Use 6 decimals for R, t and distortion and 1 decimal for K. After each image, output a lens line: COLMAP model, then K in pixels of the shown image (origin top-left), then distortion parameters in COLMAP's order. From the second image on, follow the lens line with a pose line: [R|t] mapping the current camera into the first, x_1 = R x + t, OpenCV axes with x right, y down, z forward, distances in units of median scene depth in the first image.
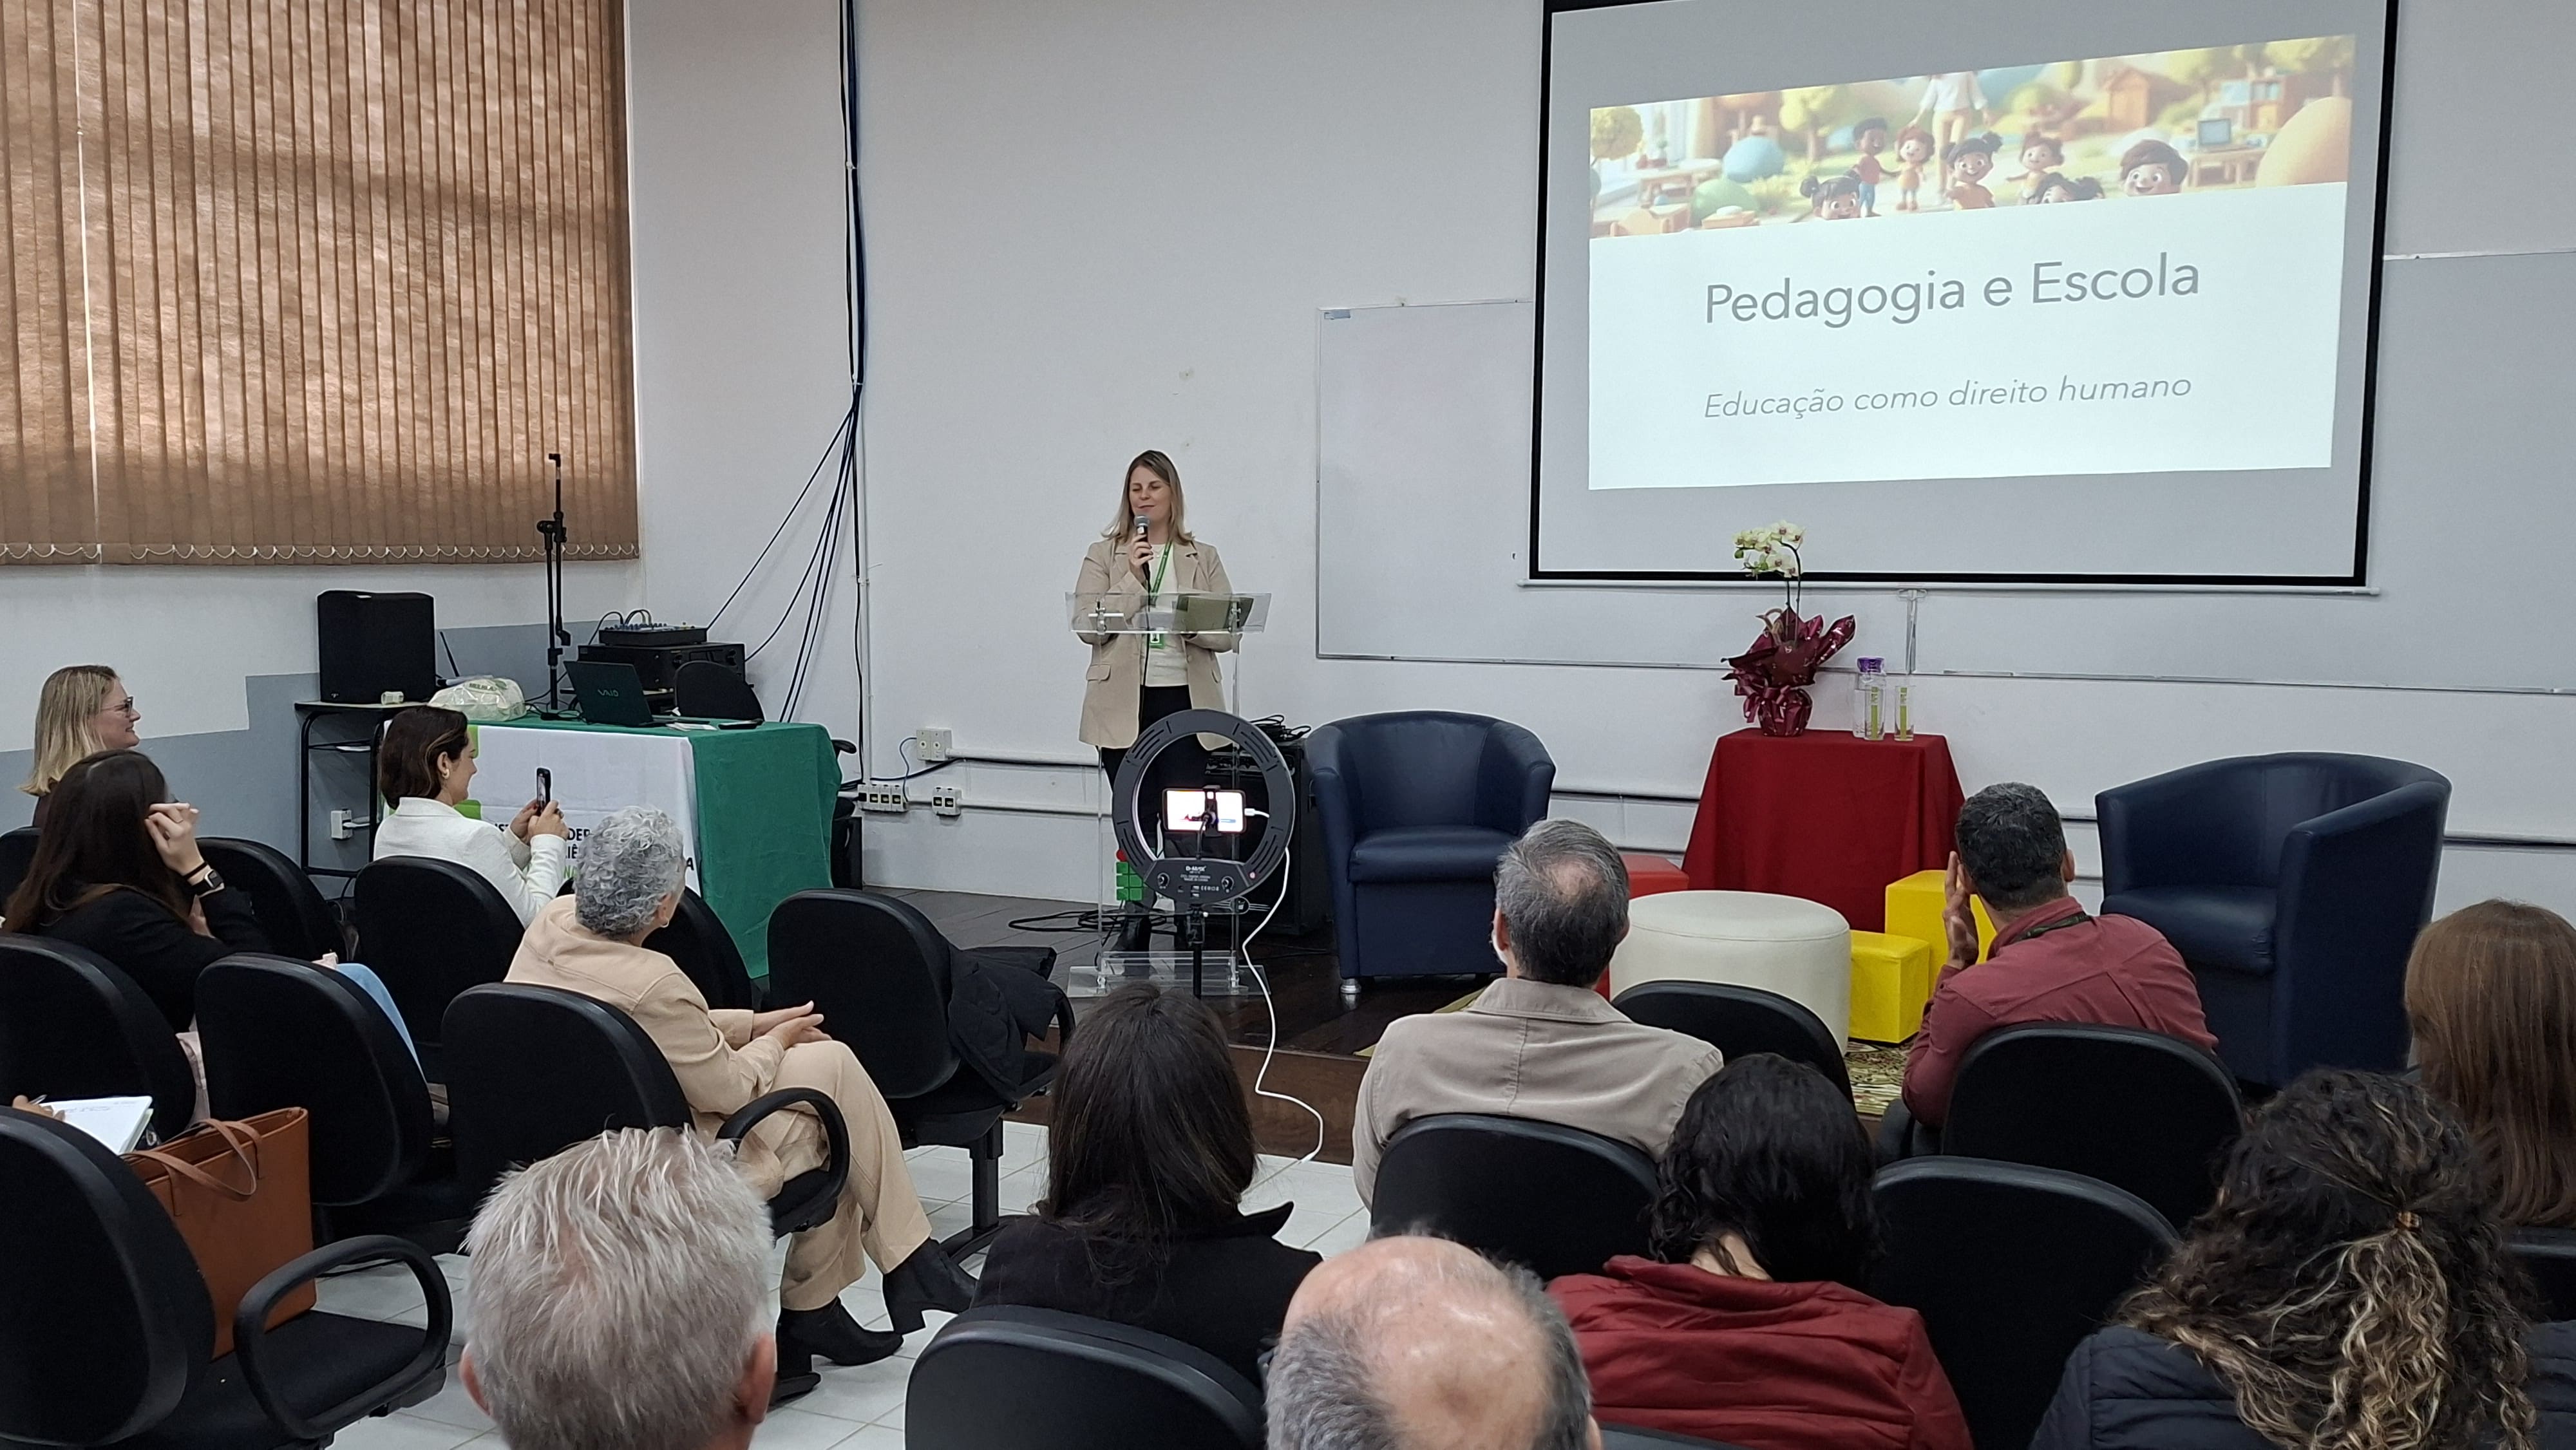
lens RADIAL K [[2224.9, 0, 1261.8], [0, 2224.9, 732.5], [0, 0, 1]] dist [0.149803, -0.230086]
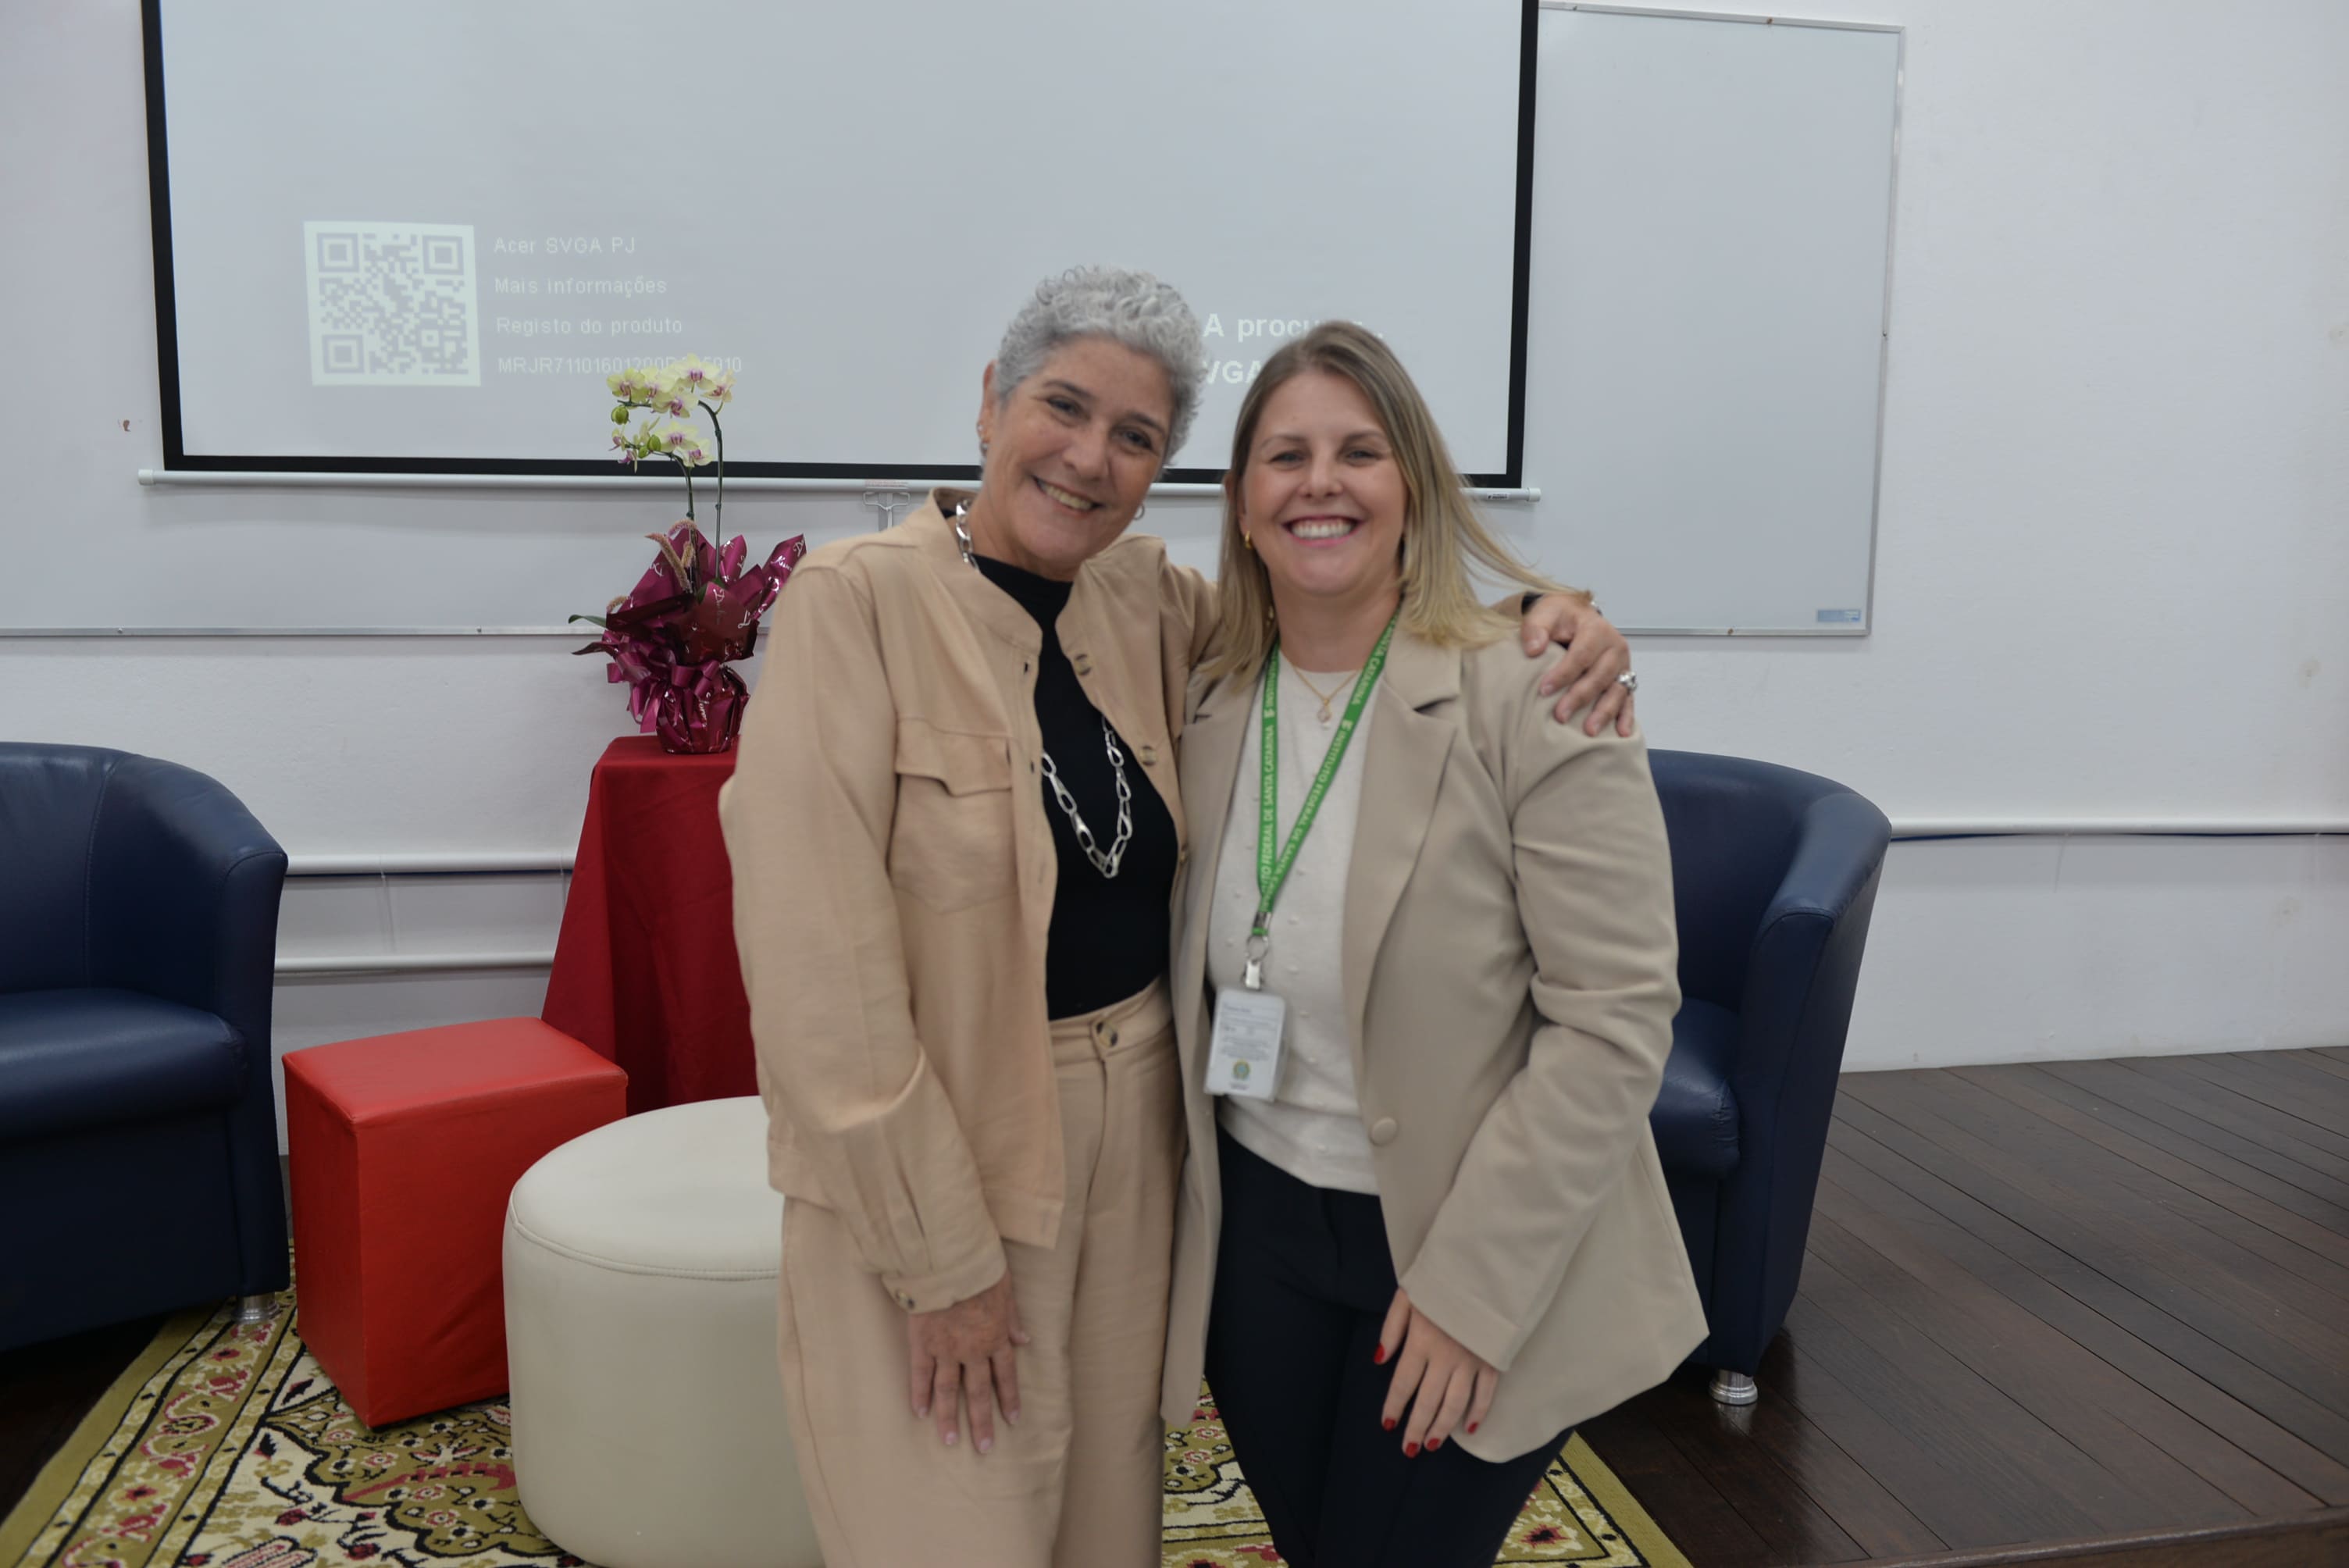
lens RADIAL K [[1961.7, 0, 1185.0], [0, 1961.7, 761.3], [0, 0, 1]] dist [-0.014619, -0.000153]
pose [[0.799544, -0.067439, 0.596809, 0.035436], [0.044713, 0.997602, 0.052826, -0.015574], [-0.598941, -0.015552, 0.800642, 0.505382]]
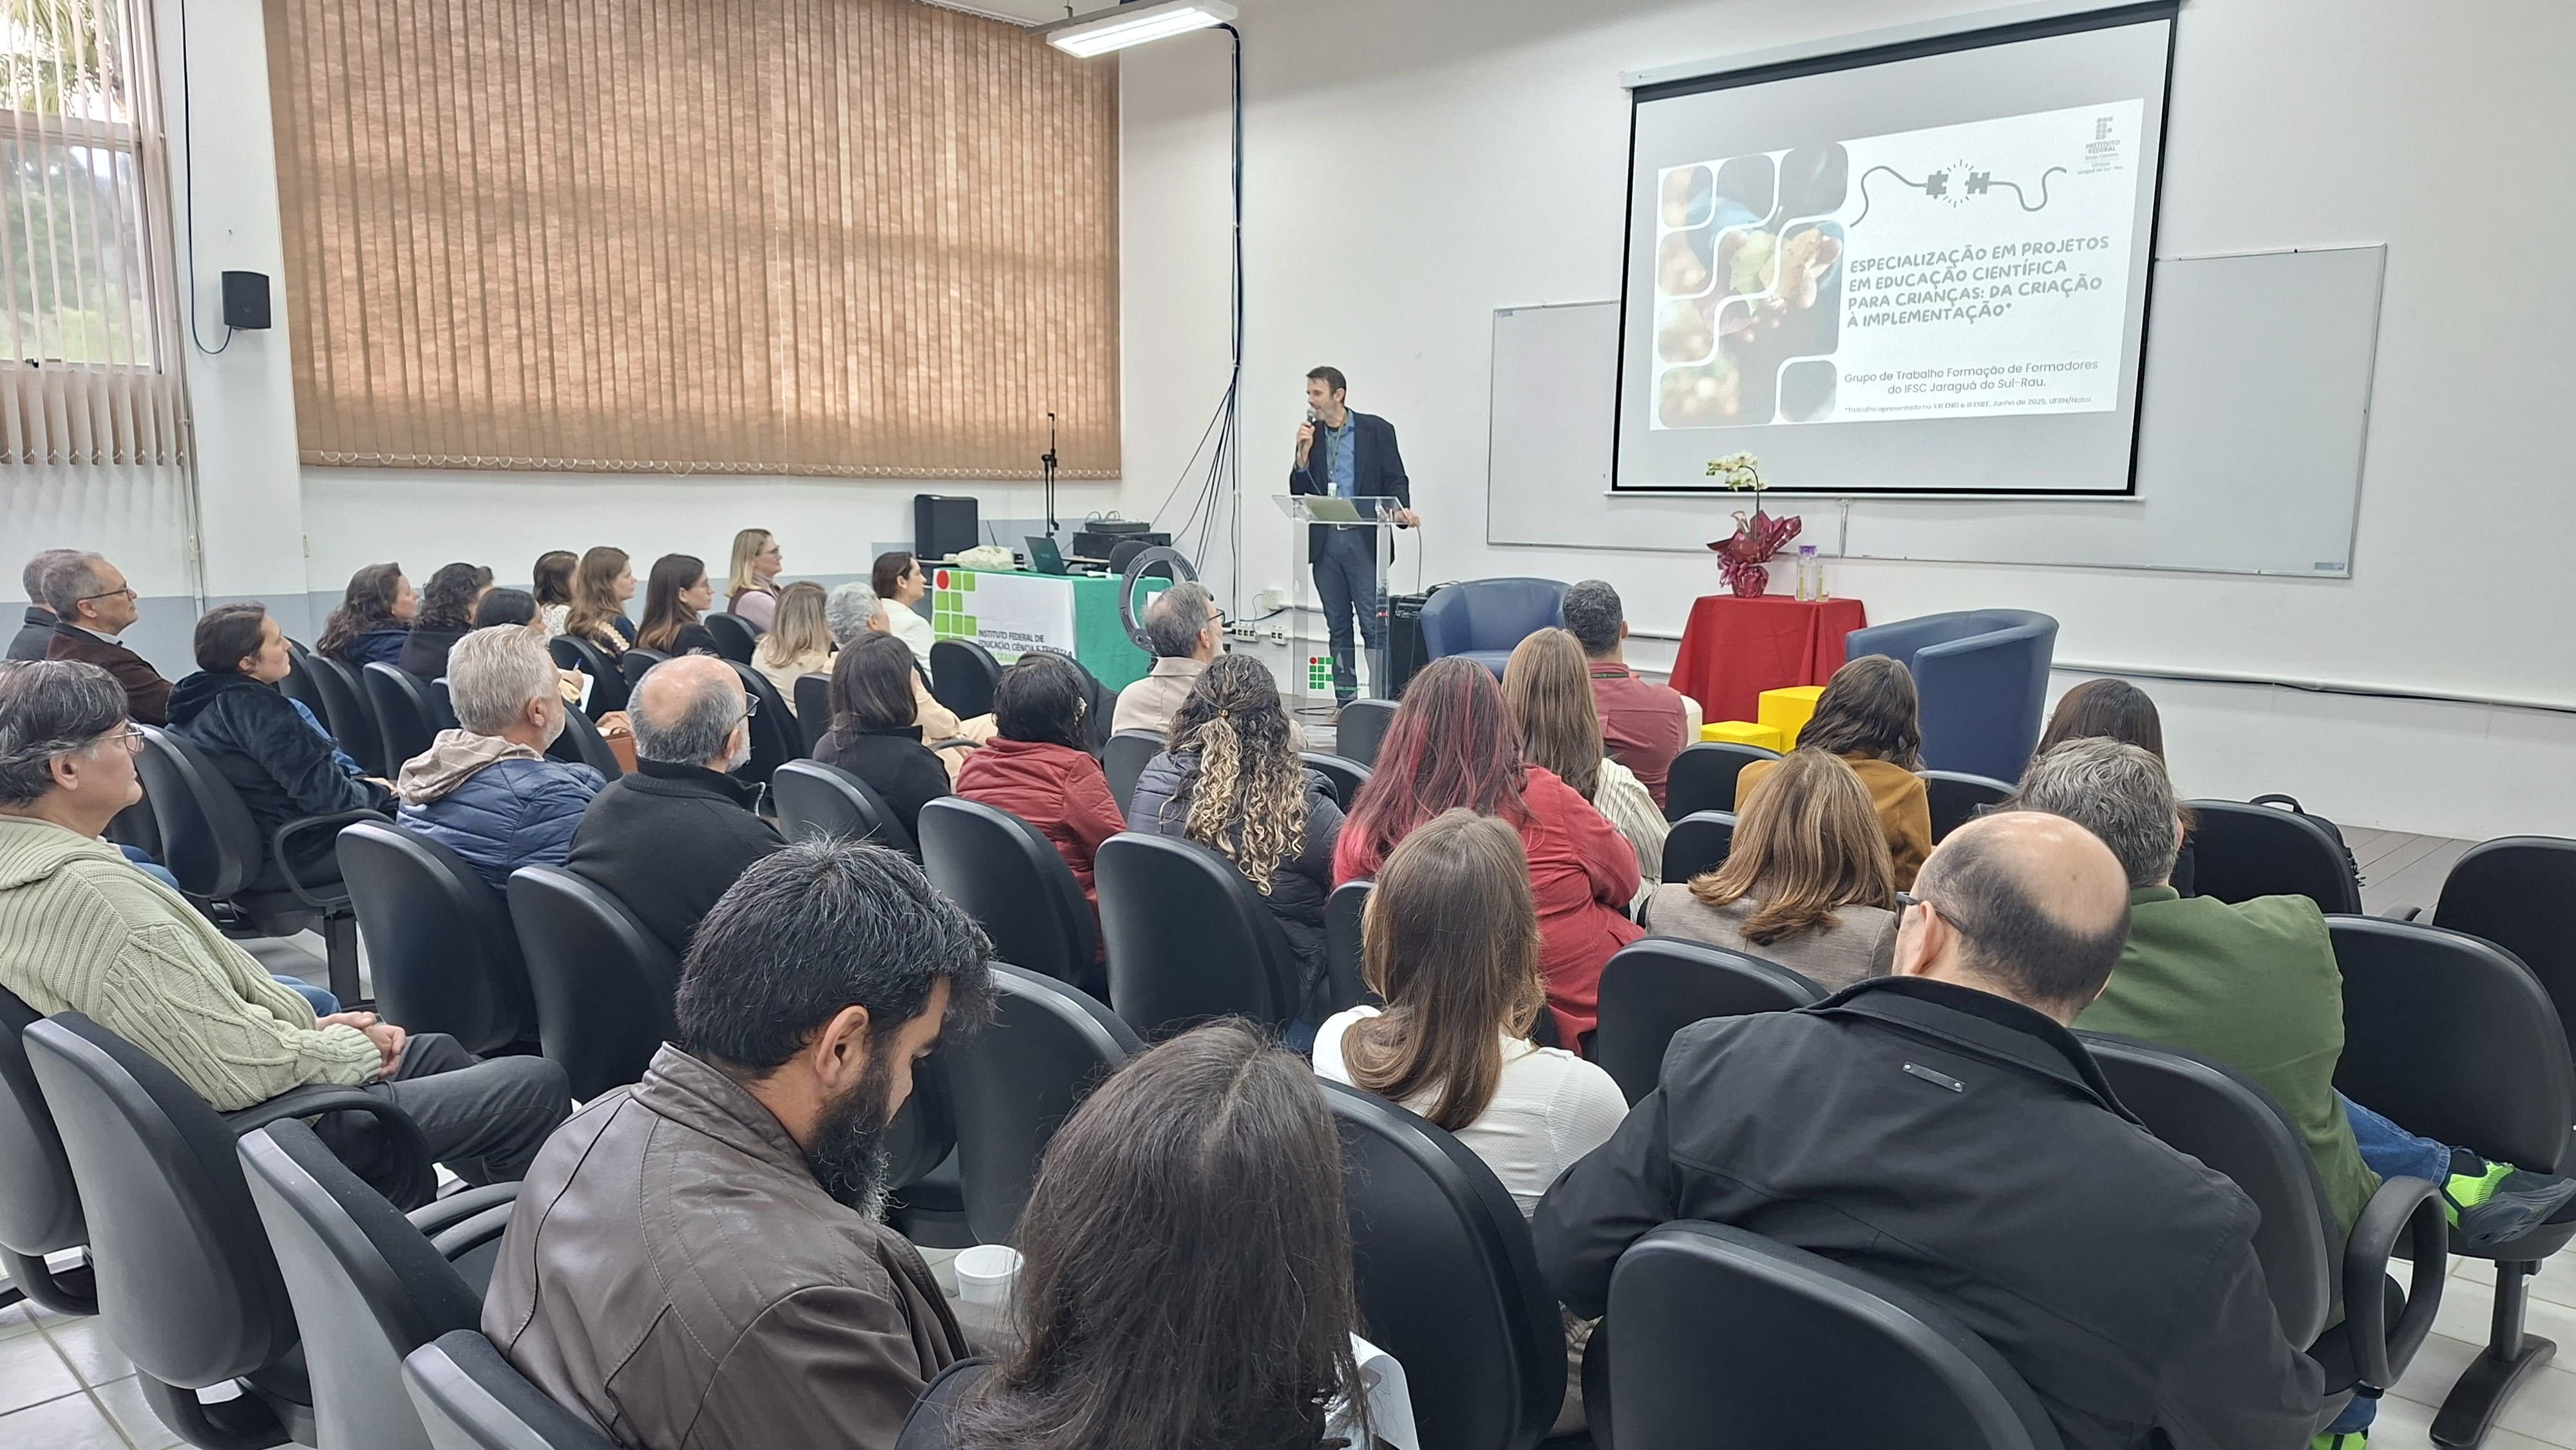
lens RADIAL K [[1779.6, 0, 1291.1], [0, 1779.6, 800.0], [0, 0, 1]] dist [0.071452, -0.122175]
pose [[0.945692, 0.064453, -0.318611, 0.314492], [-0.037546, 0.995244, 0.089889, 0.037403], [0.322890, -0.073045, 0.943614, -0.213798]]
